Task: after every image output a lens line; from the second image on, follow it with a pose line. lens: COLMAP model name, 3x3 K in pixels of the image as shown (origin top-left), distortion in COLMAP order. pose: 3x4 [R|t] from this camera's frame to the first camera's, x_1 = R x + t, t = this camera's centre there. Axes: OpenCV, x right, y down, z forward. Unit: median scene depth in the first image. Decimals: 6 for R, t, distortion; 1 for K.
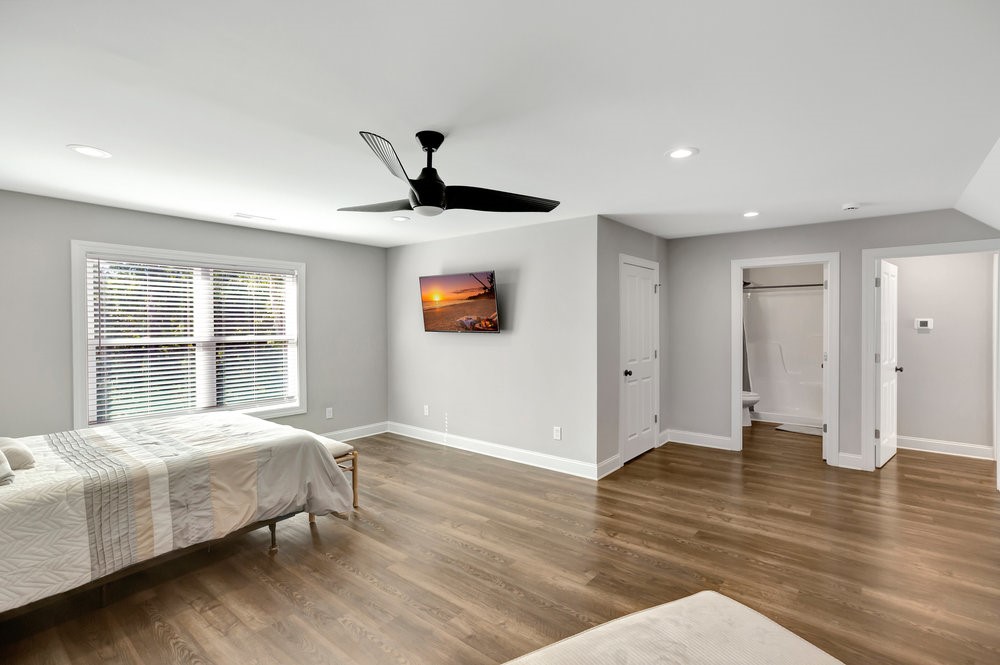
lens RADIAL K [[459.8, 0, 532.1], [0, 459.8, 328.6], [0, 0, 1]] dist [0.001405, 0.000361]
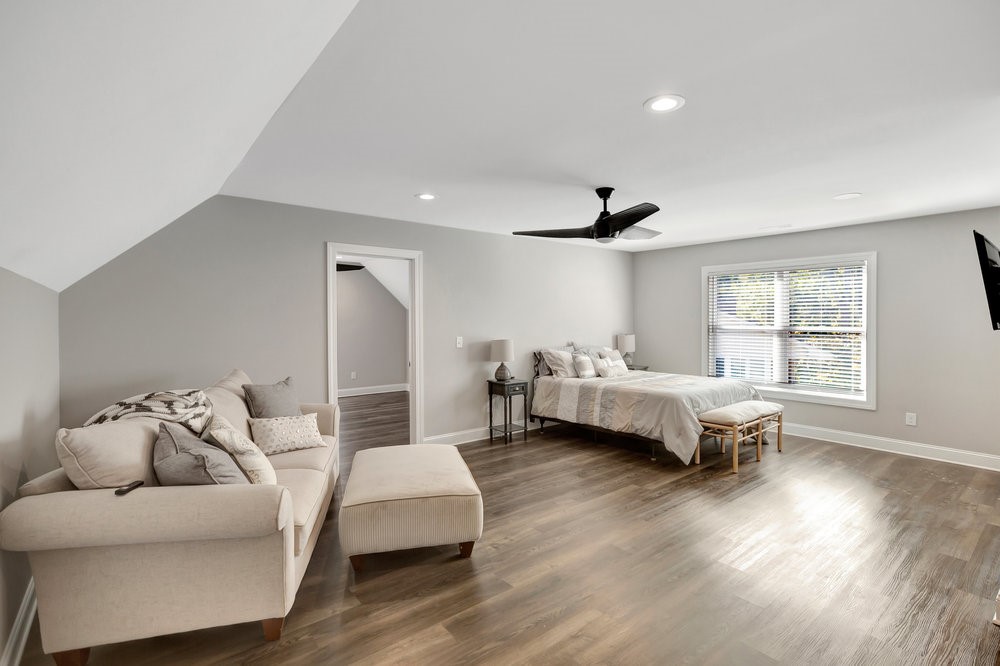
lens RADIAL K [[459.8, 0, 501.6], [0, 459.8, 328.1], [0, 0, 1]] dist [0.001405, 0.000361]
pose [[-0.214486, 0.025262, -0.976400, 1.171018], [-0.006894, 0.999601, 0.027377, -0.010738], [0.976703, 0.012604, -0.214227, 0.895791]]
